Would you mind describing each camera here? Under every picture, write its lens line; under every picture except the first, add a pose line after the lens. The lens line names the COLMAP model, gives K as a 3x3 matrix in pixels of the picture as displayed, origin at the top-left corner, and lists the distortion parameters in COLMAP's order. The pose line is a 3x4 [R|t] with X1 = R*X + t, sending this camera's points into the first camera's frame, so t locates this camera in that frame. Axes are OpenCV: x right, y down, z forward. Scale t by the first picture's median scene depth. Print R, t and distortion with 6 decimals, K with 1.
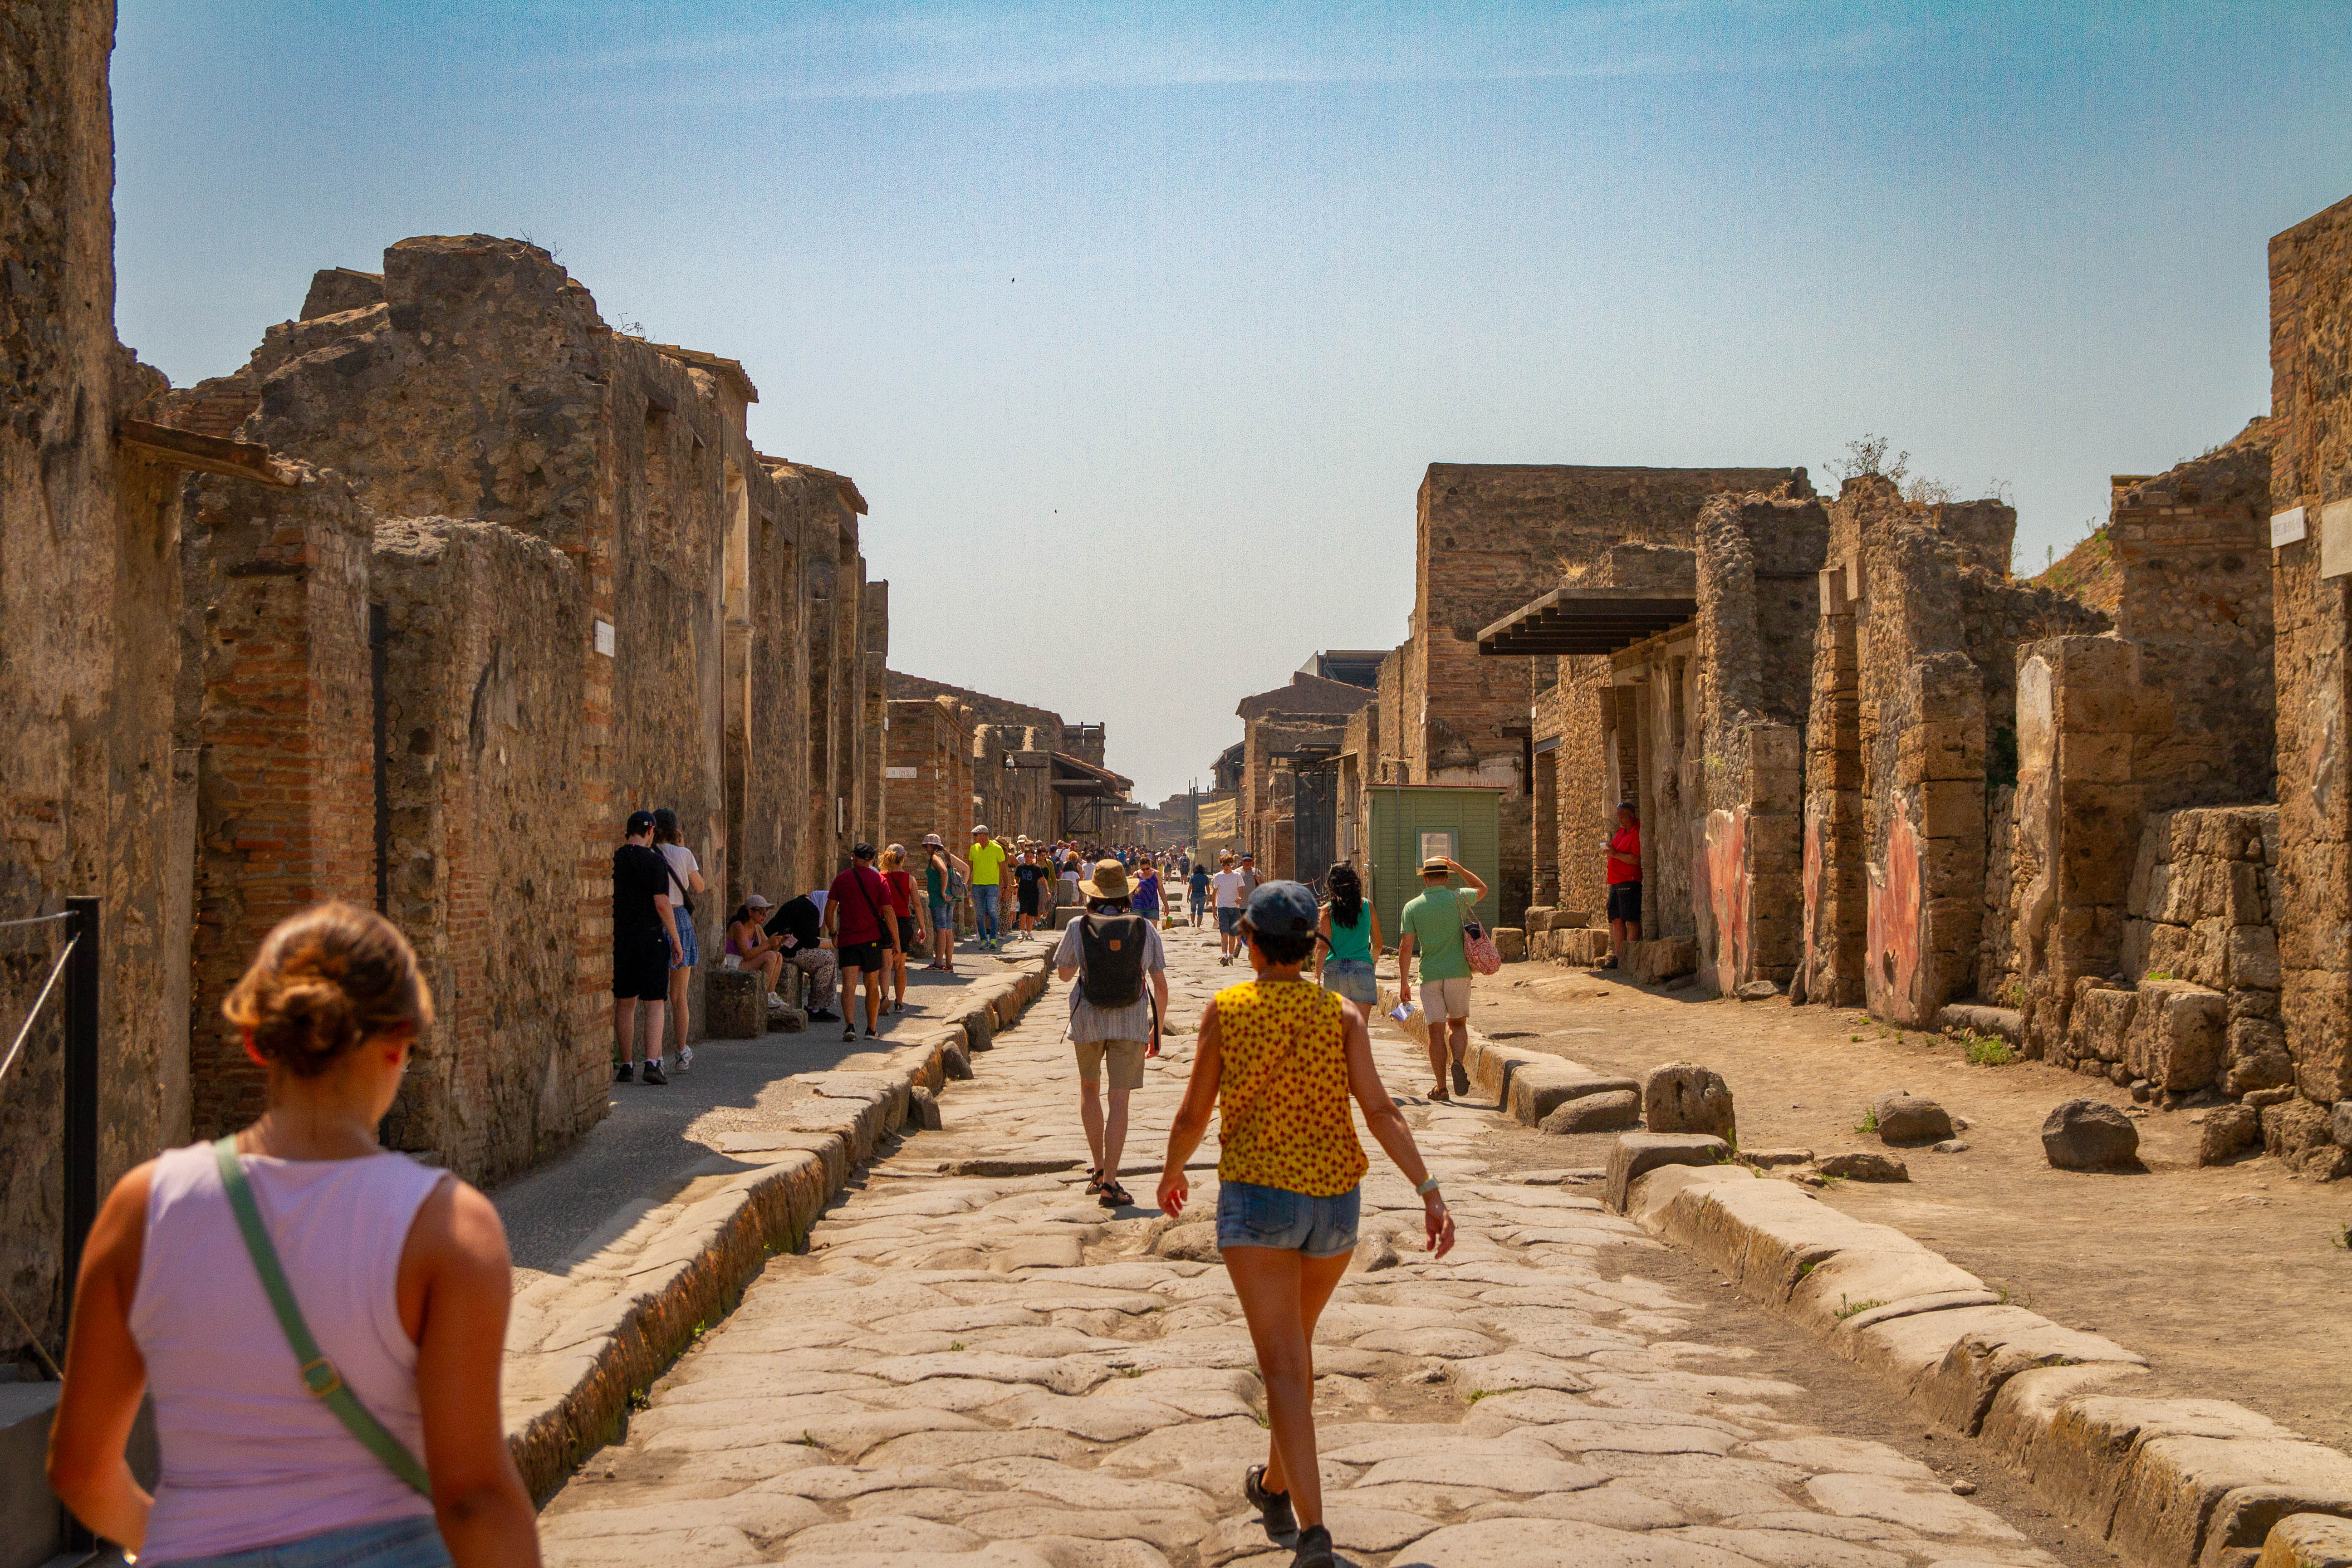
lens RADIAL K [[4348.8, 0, 1176.0], [0, 4348.8, 784.0], [0, 0, 1]] dist [-0.033321, -0.217524]
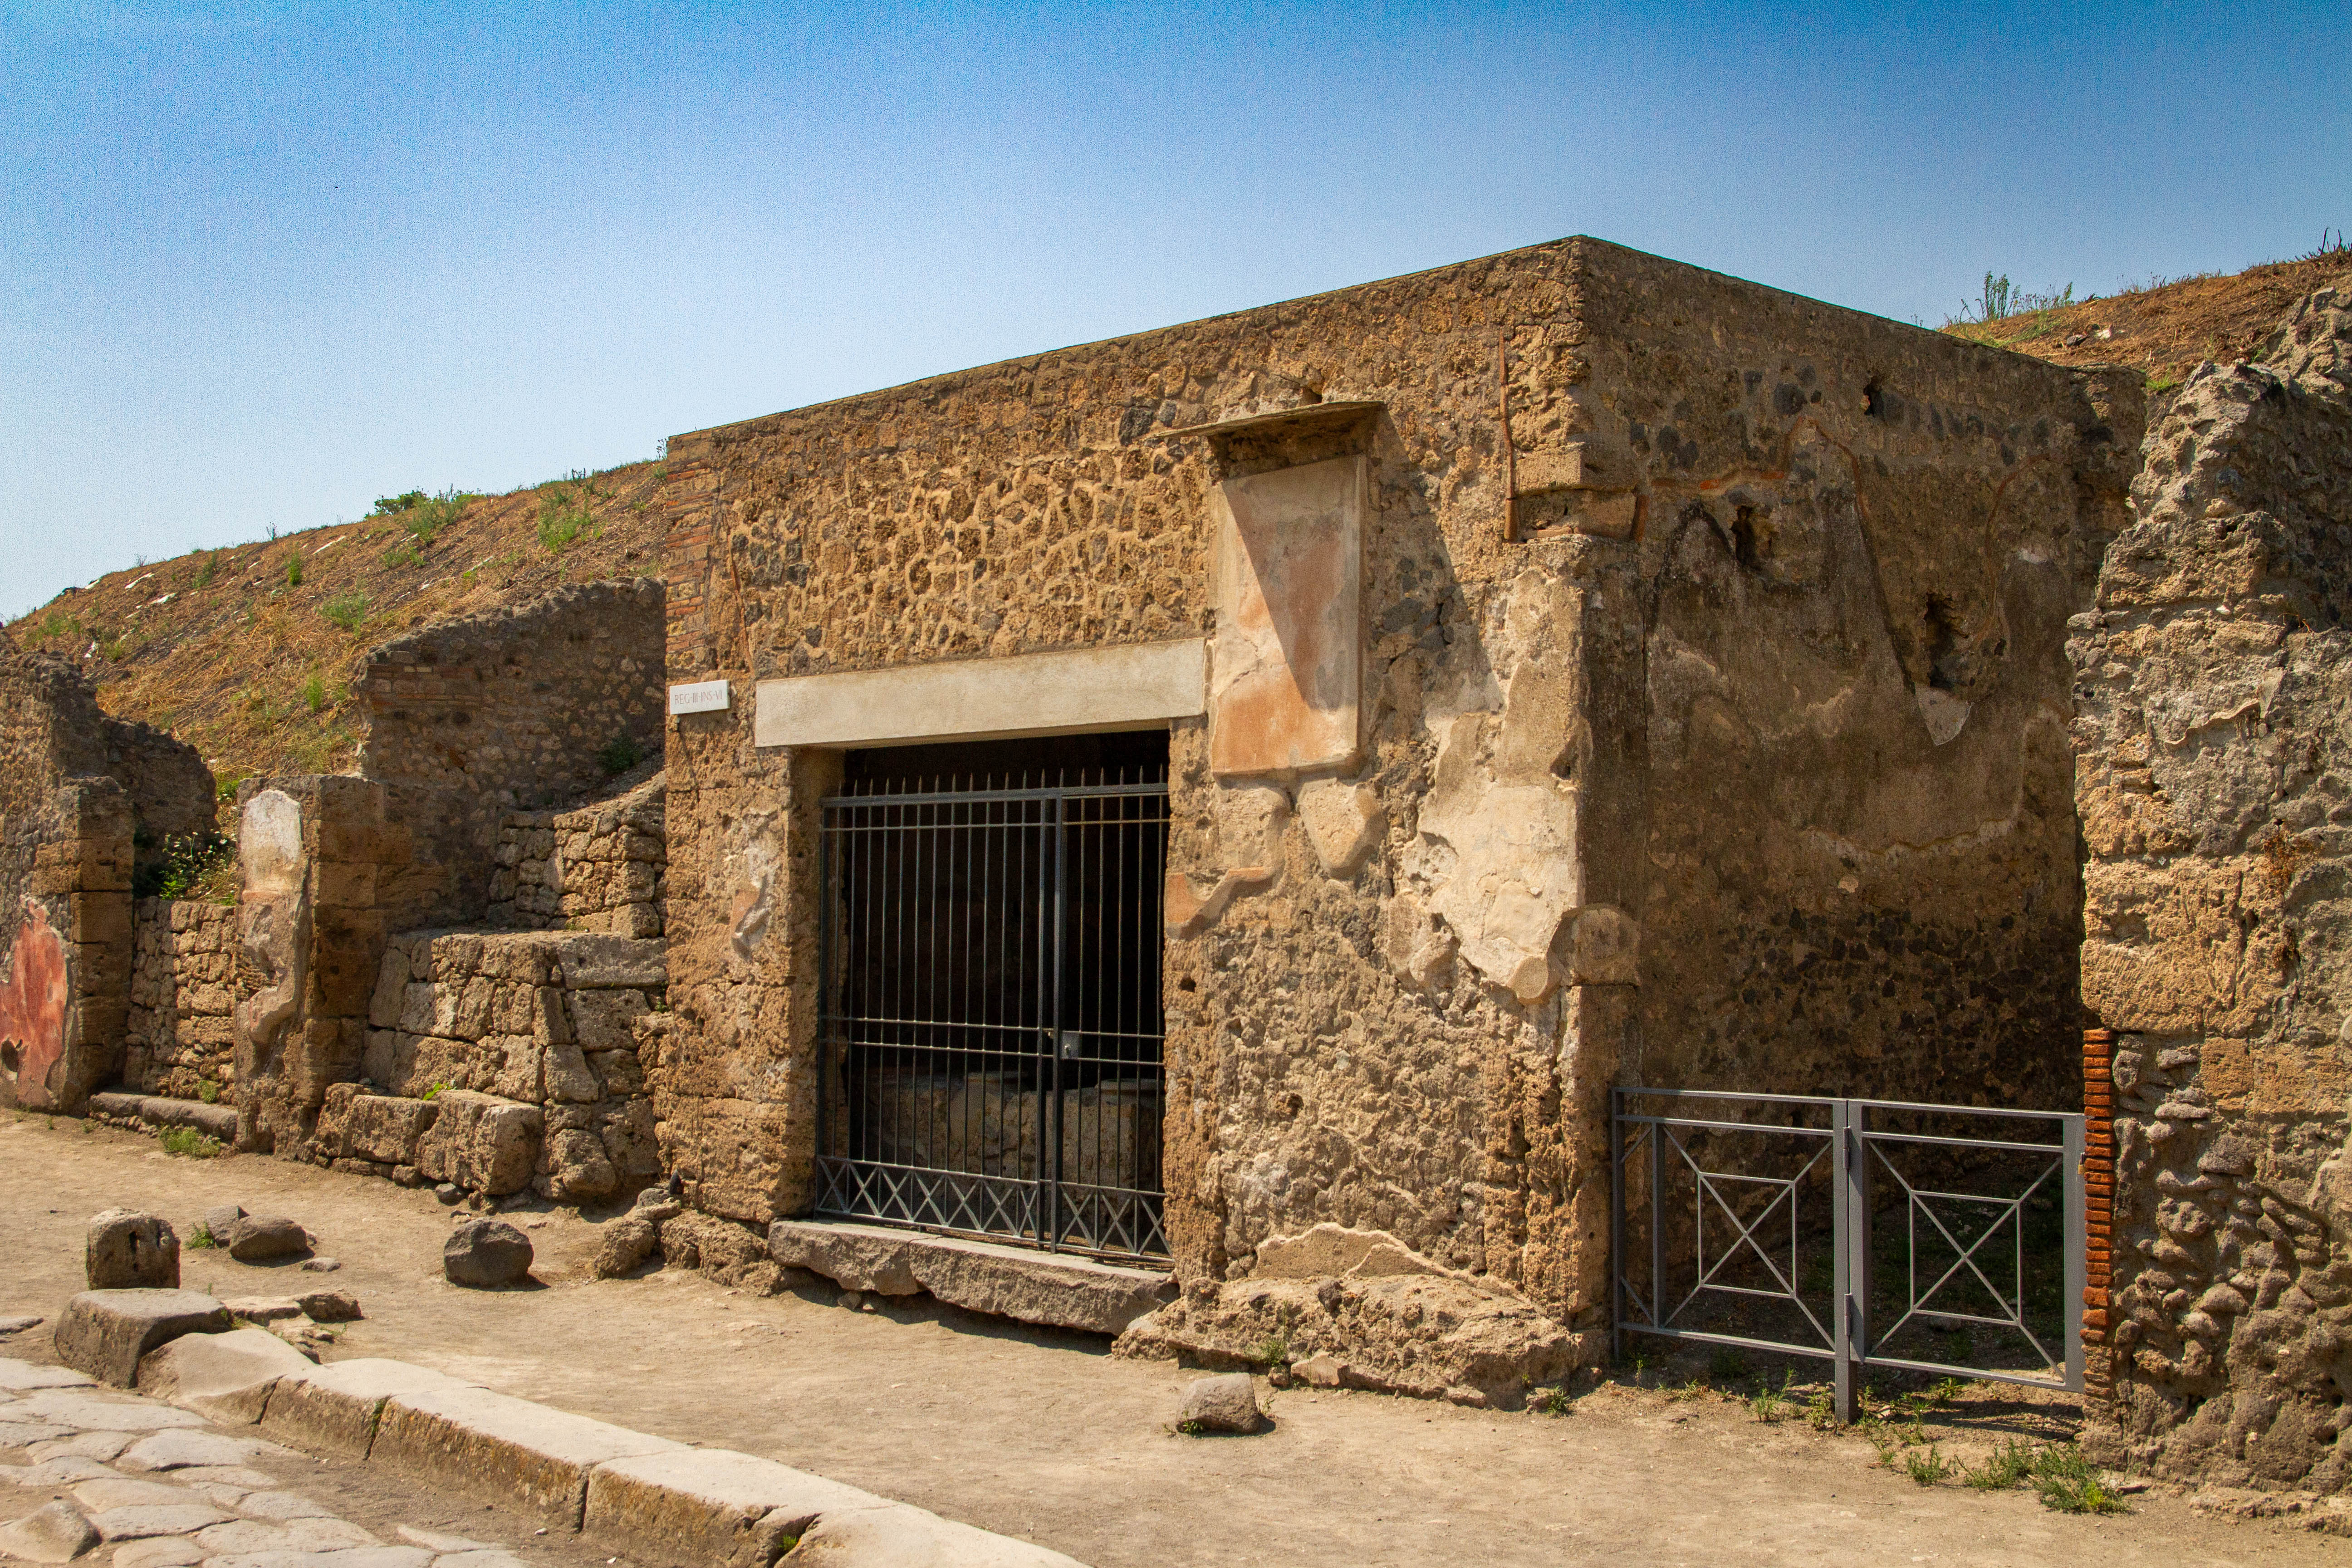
lens RADIAL K [[2778.2, 0, 1176.3], [0, 2778.2, 813.9], [0, 0, 1]] dist [-0.006418, -0.035372]
pose [[0.748192, 0.034269, 0.662596, -0.087655], [-0.026172, 0.999412, -0.022135, -0.012053], [-0.662965, -0.000780, 0.748650, 0.276727]]
